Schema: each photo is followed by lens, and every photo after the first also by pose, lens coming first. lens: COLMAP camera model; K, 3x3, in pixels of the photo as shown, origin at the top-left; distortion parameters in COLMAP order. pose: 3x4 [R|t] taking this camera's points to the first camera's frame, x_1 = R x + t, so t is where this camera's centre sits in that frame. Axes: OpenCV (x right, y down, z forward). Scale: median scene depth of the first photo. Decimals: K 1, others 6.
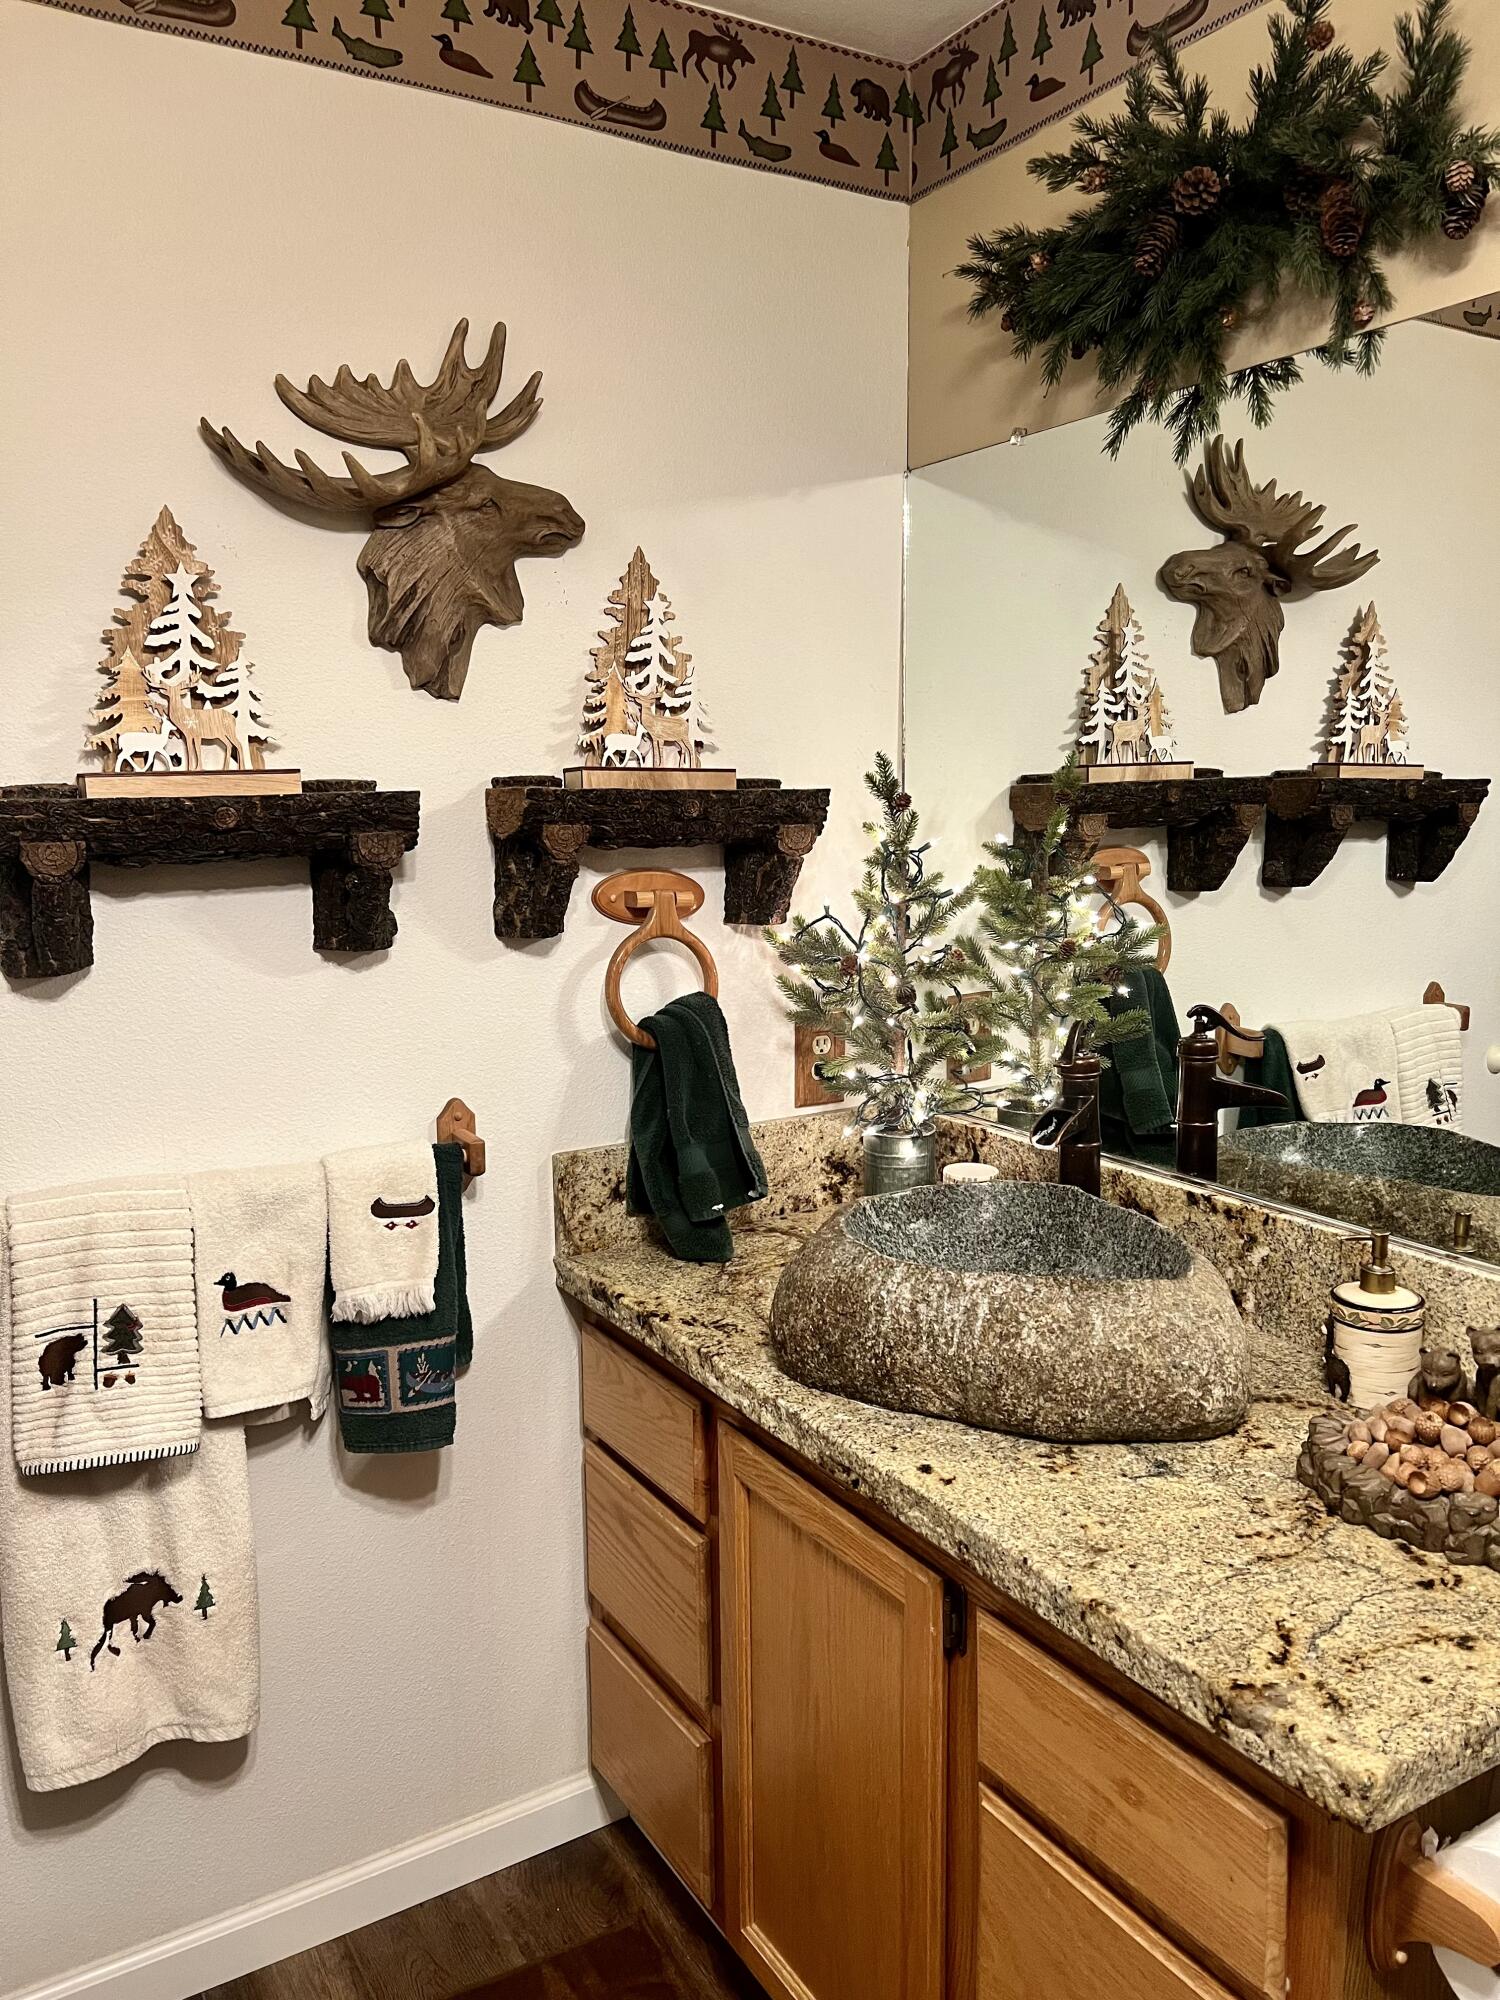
lens RADIAL K [[1514.4, 0, 762.8], [0, 1514.4, 995.3], [0, 0, 1]] dist [0.056874, -0.075779]
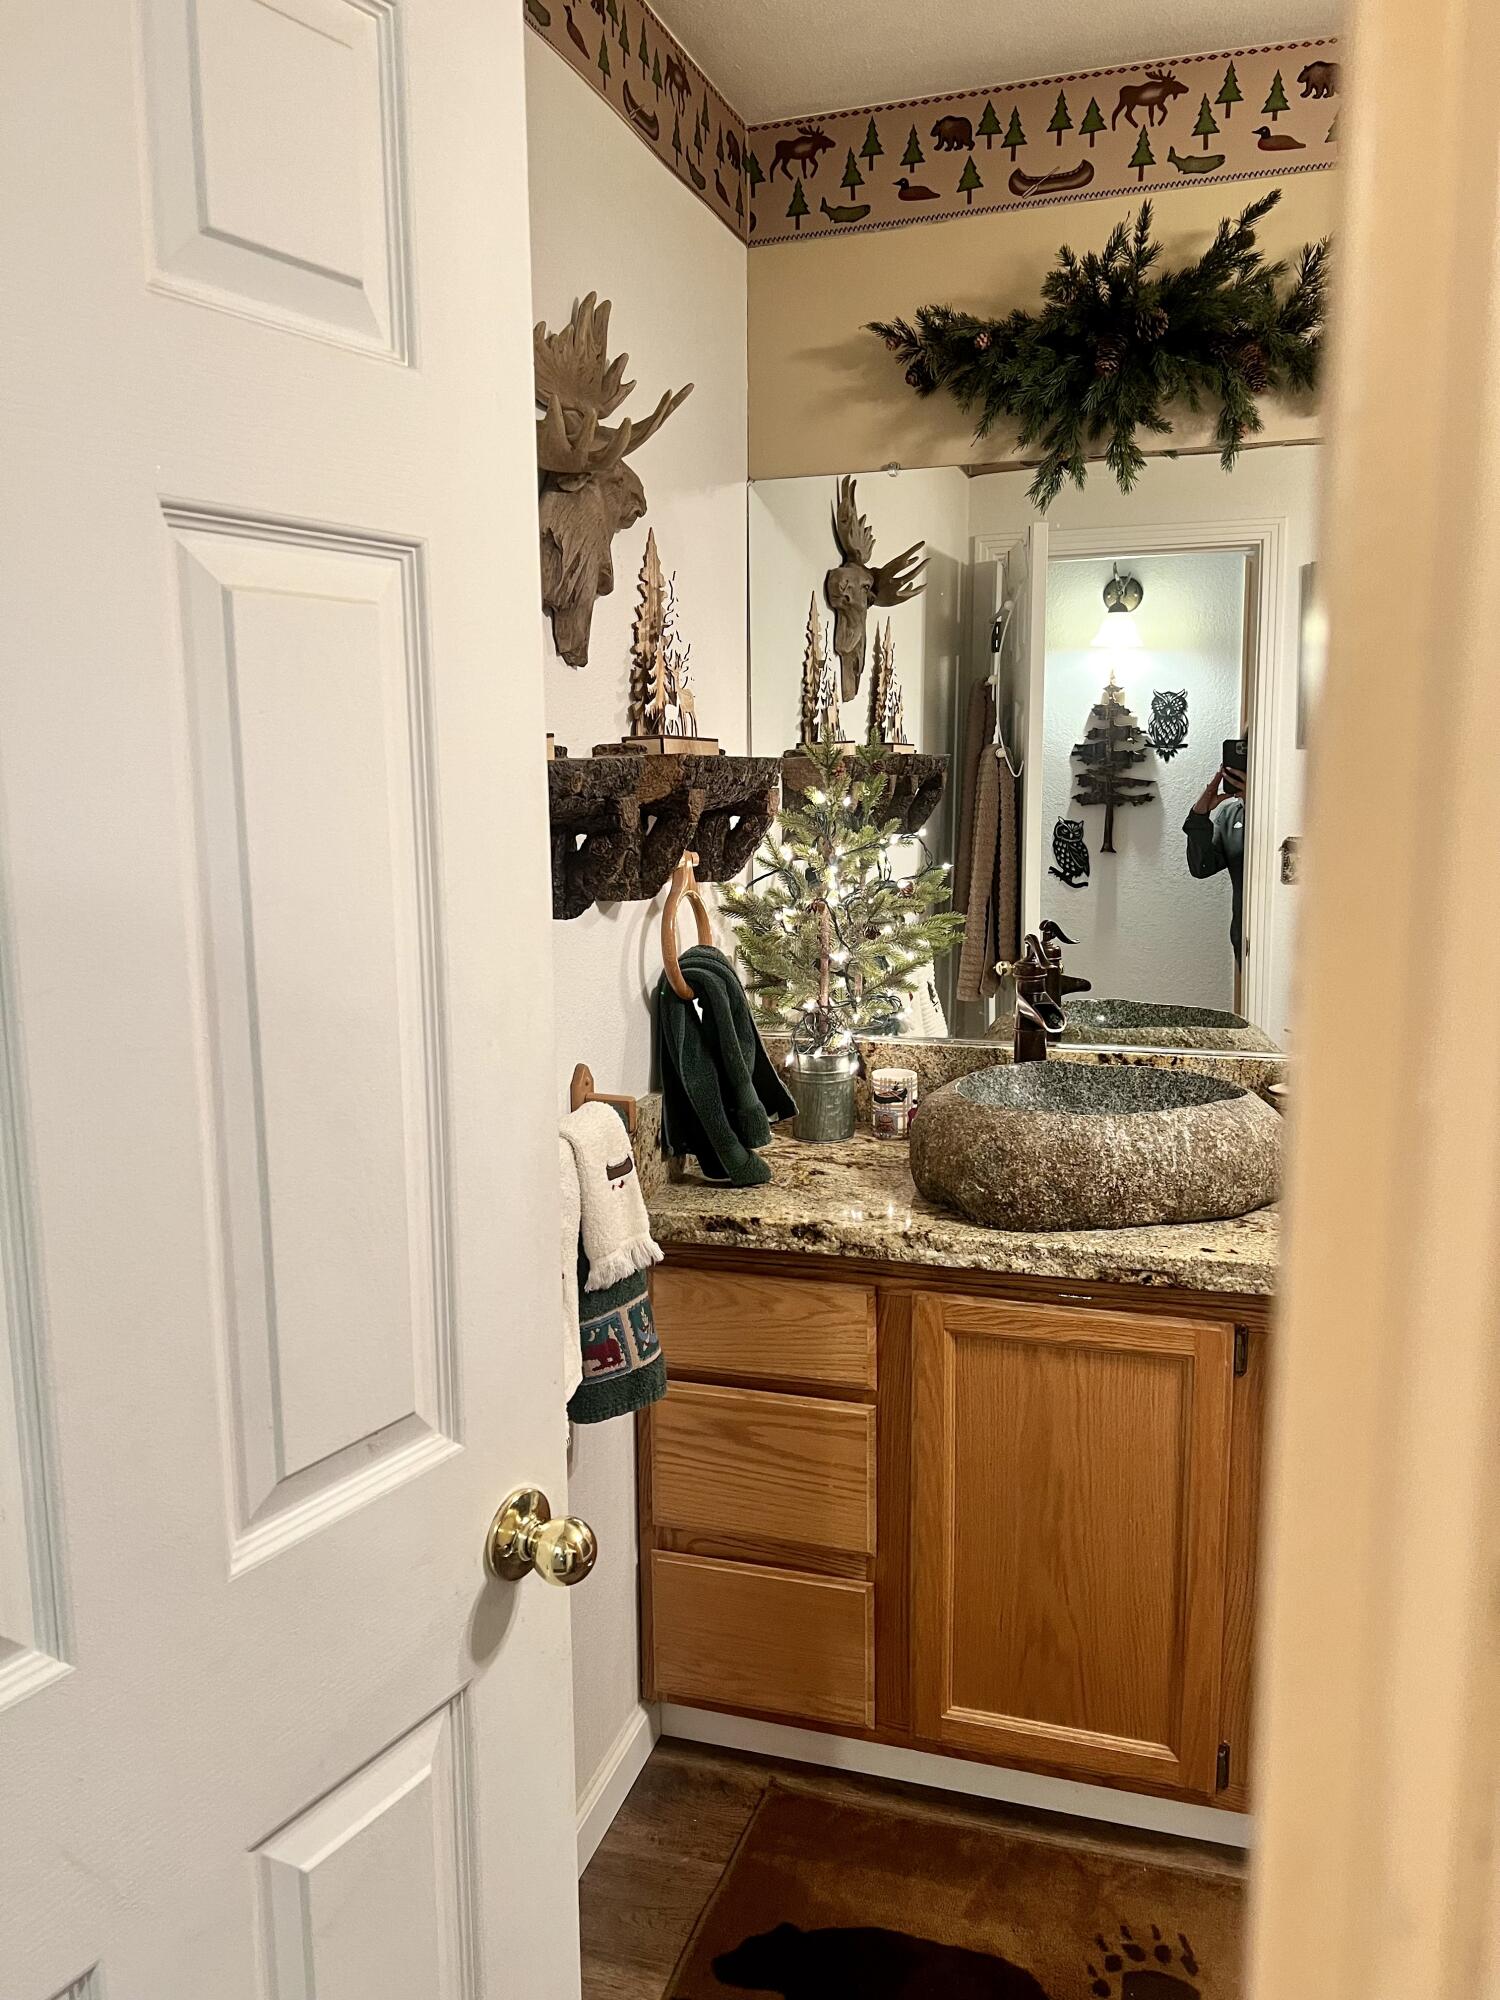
lens RADIAL K [[1514.4, 0, 753.3], [0, 1514.4, 991.0], [0, 0, 1]] dist [0.056874, -0.075779]
pose [[0.752132, -0.098205, 0.651654, -0.756364], [0.095627, 0.994632, 0.039521, -0.008941], [-0.652037, 0.032590, 0.757486, 0.159586]]
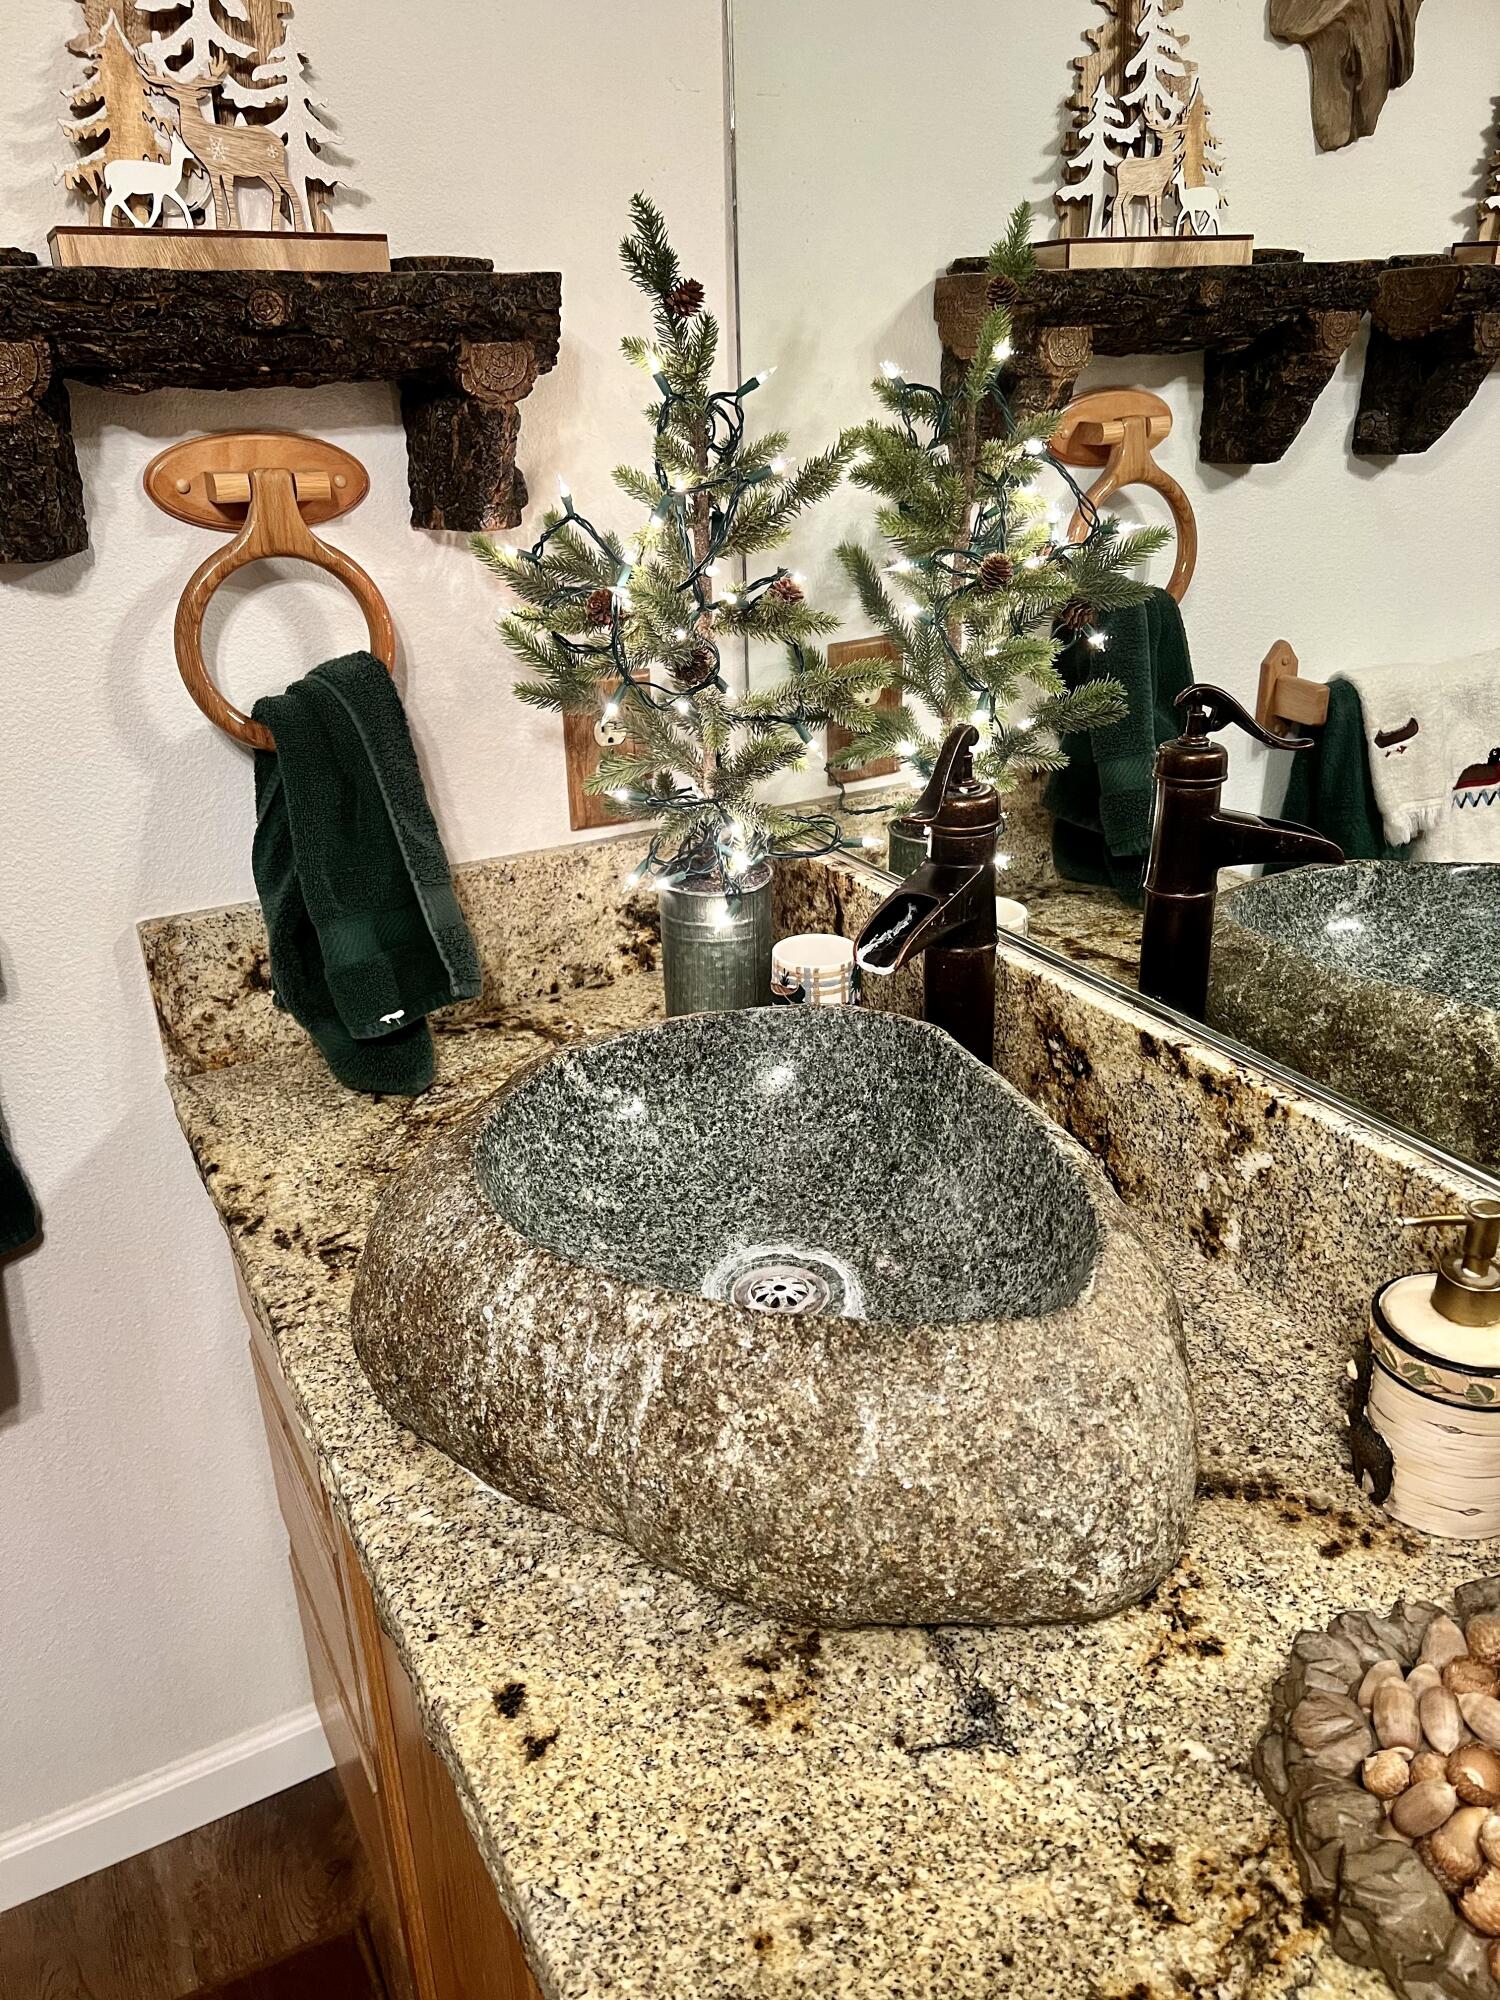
lens RADIAL K [[1514.4, 0, 768.4], [0, 1514.4, 999.6], [0, 0, 1]] dist [0.056874, -0.075779]
pose [[0.999080, 0.007682, -0.042200, 0.149801], [0.003925, 0.963335, 0.268273, -0.032088], [0.042713, -0.268192, 0.962418, 0.413609]]
